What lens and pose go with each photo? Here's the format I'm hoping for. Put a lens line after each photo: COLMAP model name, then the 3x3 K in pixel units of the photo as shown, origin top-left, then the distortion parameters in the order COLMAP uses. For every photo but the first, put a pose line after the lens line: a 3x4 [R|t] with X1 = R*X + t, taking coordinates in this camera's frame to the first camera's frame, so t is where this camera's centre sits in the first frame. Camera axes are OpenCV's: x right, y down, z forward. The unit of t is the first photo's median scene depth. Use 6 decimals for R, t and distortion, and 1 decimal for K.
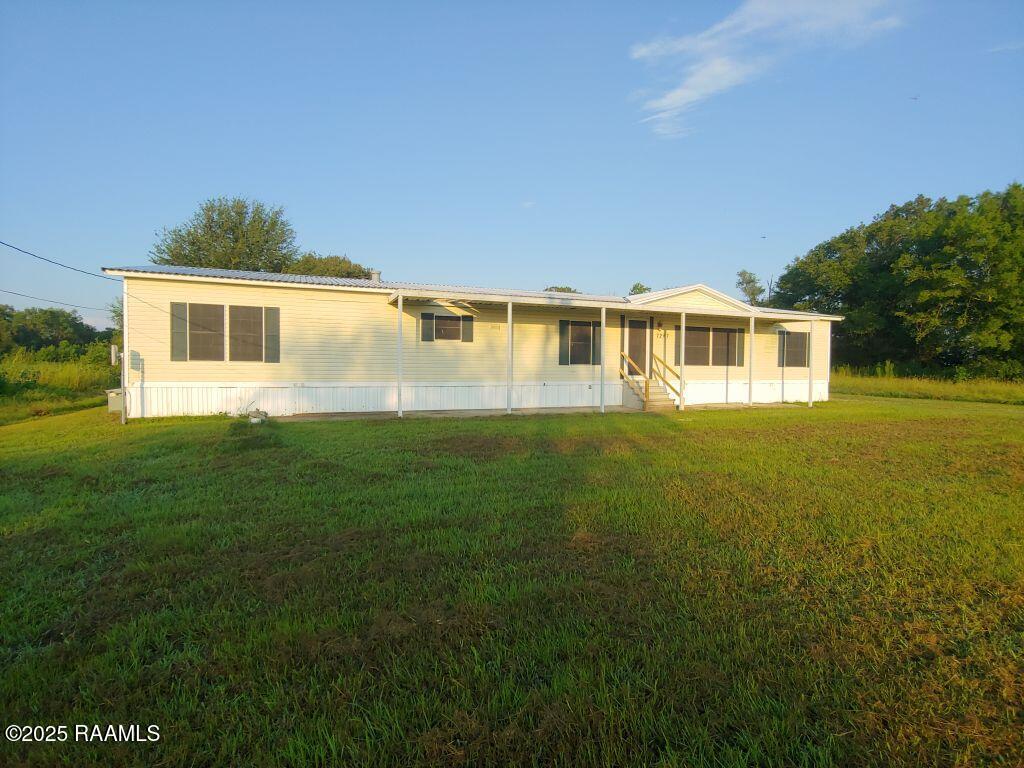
lens RADIAL K [[487.6, 0, 512.0], [0, 487.6, 384.0], [0, 0, 1]] dist [-0.001861, -0.000107]
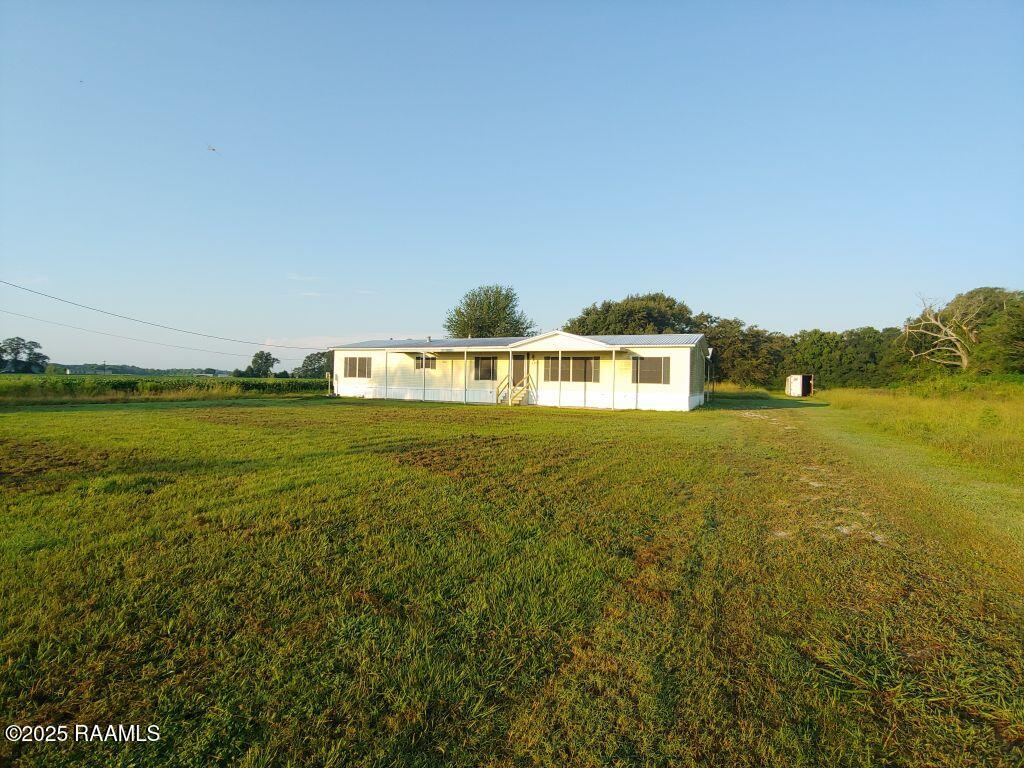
lens RADIAL K [[487.6, 0, 512.0], [0, 487.6, 384.0], [0, 0, 1]] dist [-0.001861, -0.000107]
pose [[0.718970, 0.007604, -0.694999, 1.434654], [-0.040514, 0.998698, -0.030985, 0.027311], [0.693859, 0.050434, 0.718342, -0.260569]]
